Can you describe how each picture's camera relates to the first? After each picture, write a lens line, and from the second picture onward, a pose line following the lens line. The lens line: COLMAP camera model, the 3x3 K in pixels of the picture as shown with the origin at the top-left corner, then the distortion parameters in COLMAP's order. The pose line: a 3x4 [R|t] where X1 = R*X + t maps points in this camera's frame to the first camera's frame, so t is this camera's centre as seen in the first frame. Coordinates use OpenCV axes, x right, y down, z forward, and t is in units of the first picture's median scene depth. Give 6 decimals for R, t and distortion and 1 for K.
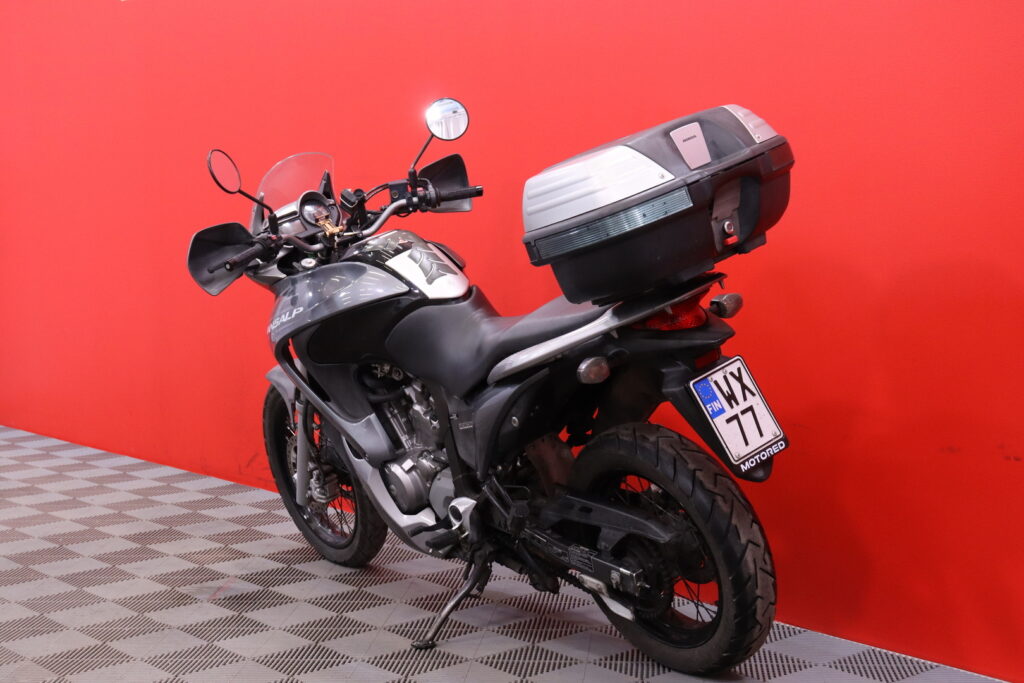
lens RADIAL K [[1569.9, 0, 512.0], [0, 1569.9, 341.5], [0, 0, 1]] dist [0.074860, 0.065857]
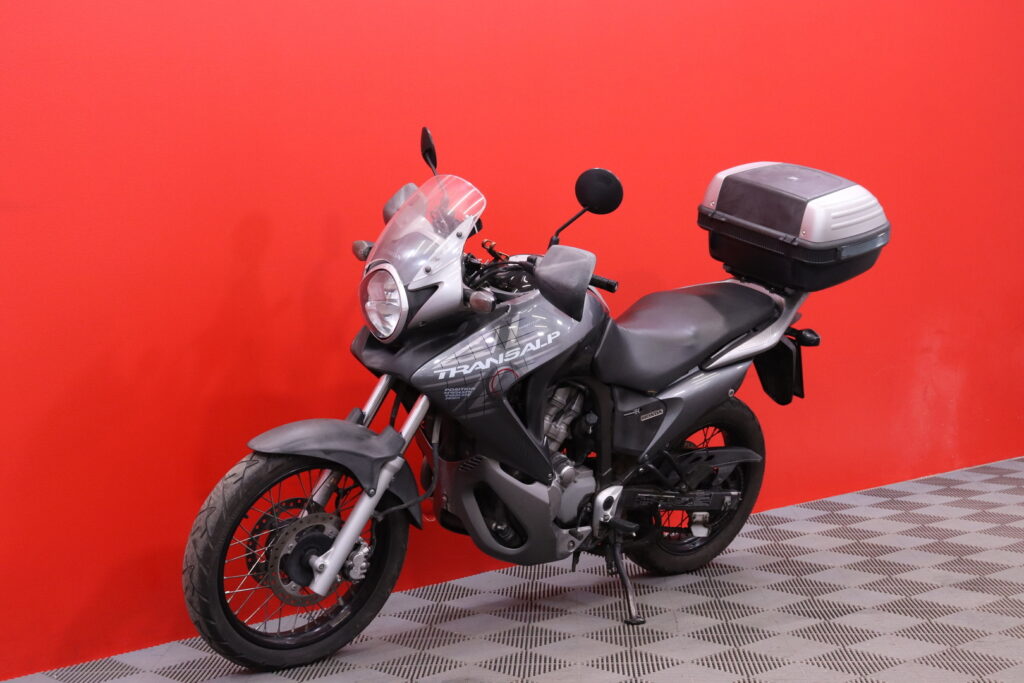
lens RADIAL K [[1569.9, 0, 512.0], [0, 1569.9, 341.5], [0, 0, 1]] dist [0.074860, 0.065857]
pose [[-0.068611, -0.045378, 0.996611, -1.060664], [0.114091, 0.992054, 0.053025, -0.067569], [-0.991098, 0.117342, -0.062889, 1.041001]]
